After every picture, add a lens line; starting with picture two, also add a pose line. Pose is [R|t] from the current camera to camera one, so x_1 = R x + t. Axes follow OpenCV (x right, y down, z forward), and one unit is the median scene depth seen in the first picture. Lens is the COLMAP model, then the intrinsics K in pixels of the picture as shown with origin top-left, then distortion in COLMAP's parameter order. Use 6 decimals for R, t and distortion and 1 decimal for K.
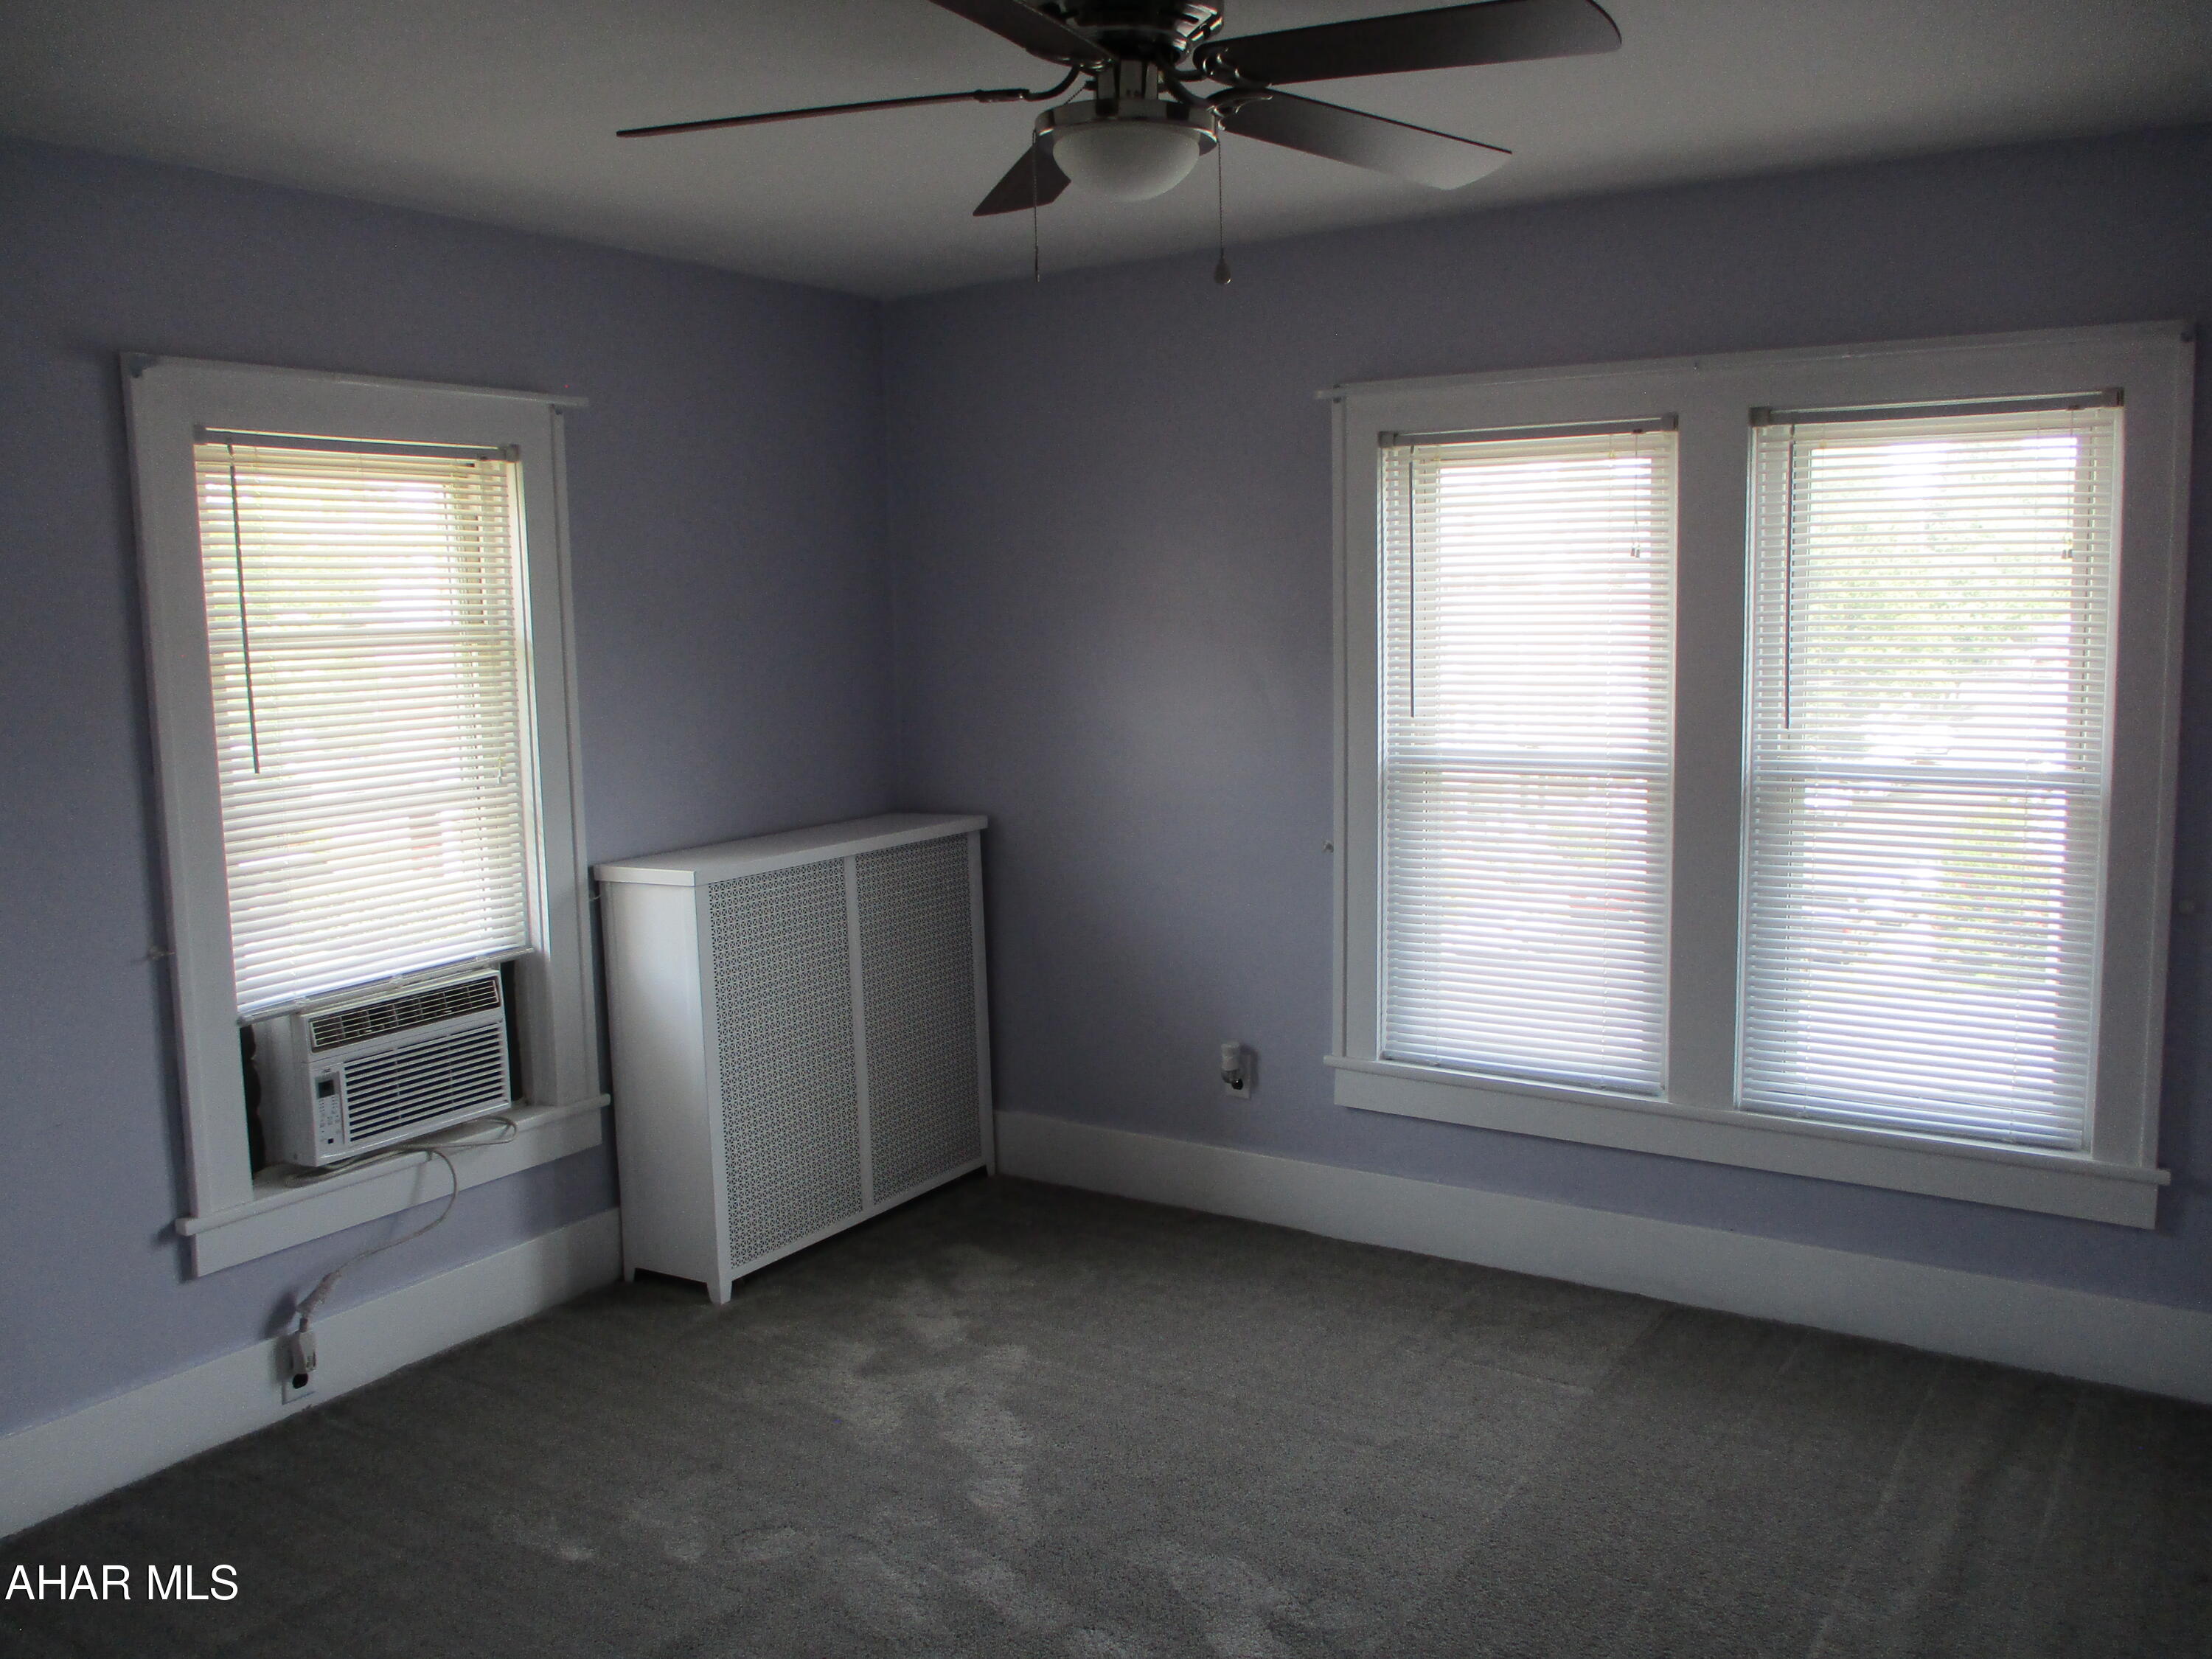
lens RADIAL K [[1807.3, 0, 1106.0], [0, 1807.3, 829.5], [0, 0, 1]] dist [0.036074, -0.172408]
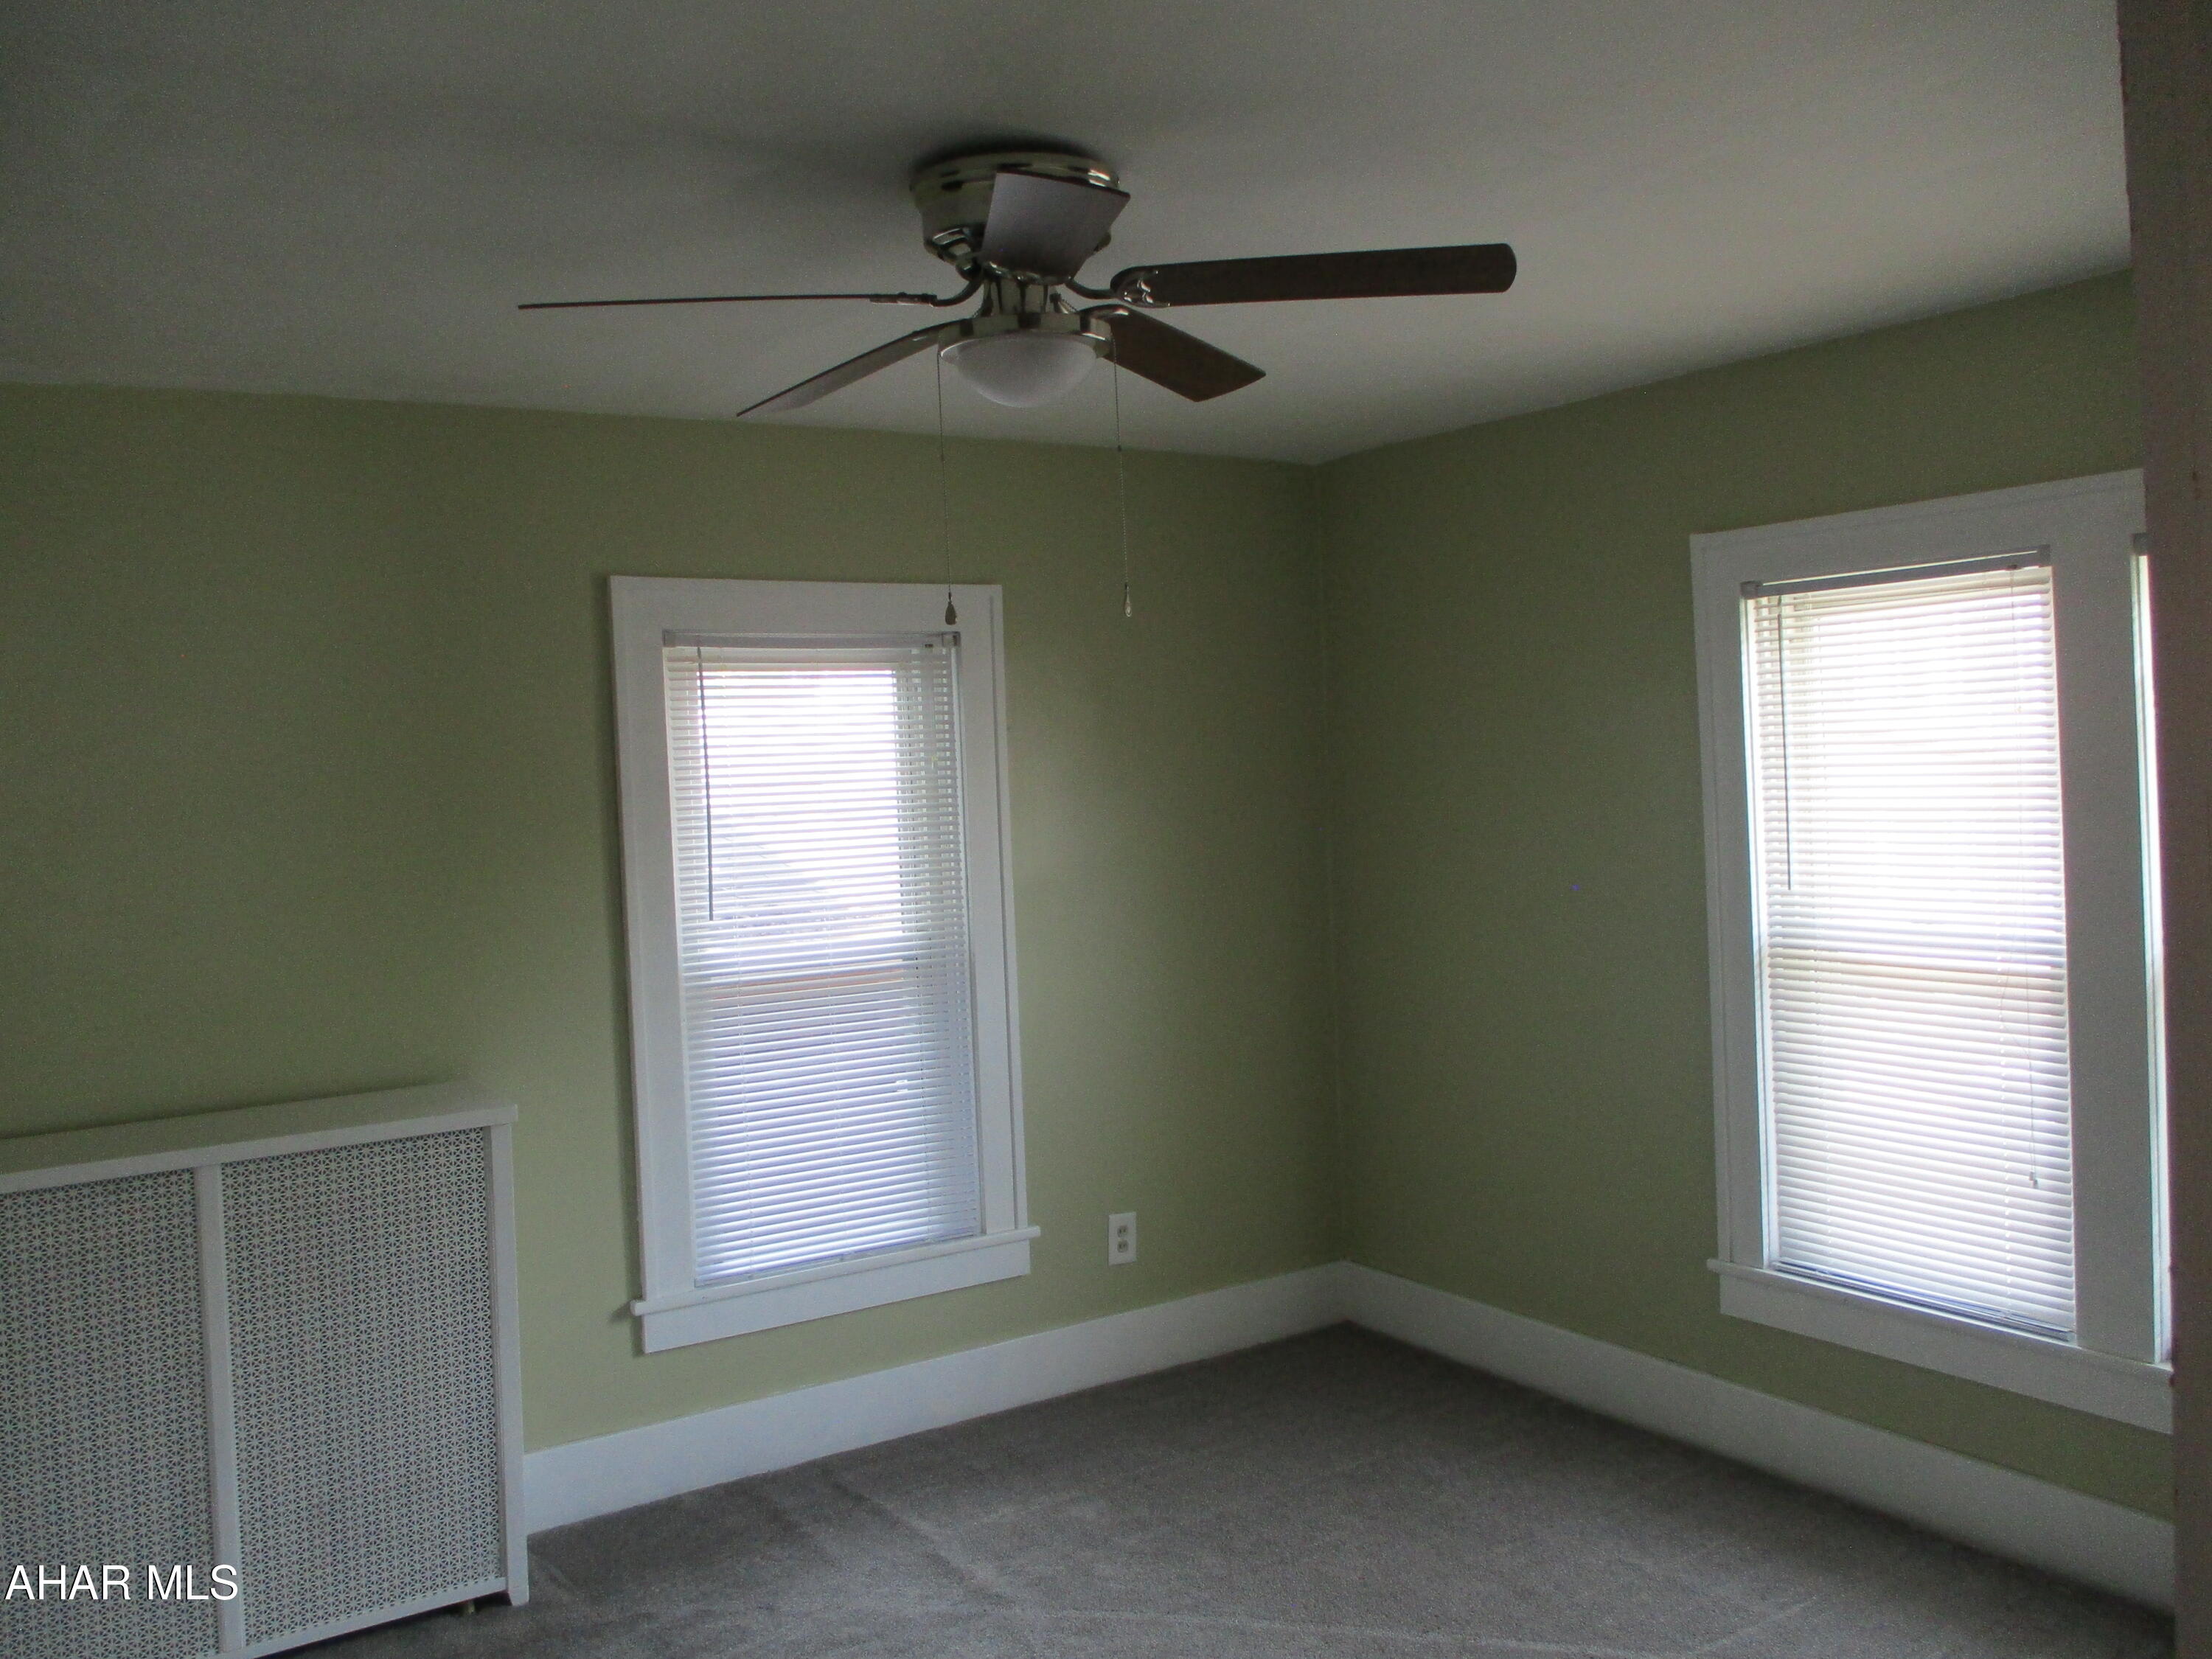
lens RADIAL K [[1807.3, 0, 1106.0], [0, 1807.3, 829.5], [0, 0, 1]] dist [0.036074, -0.172408]
pose [[0.907086, 0.000662, -0.420945, 0.252198], [-0.038239, 0.995994, -0.080834, -0.005456], [0.419205, 0.089420, 0.903477, 0.036846]]
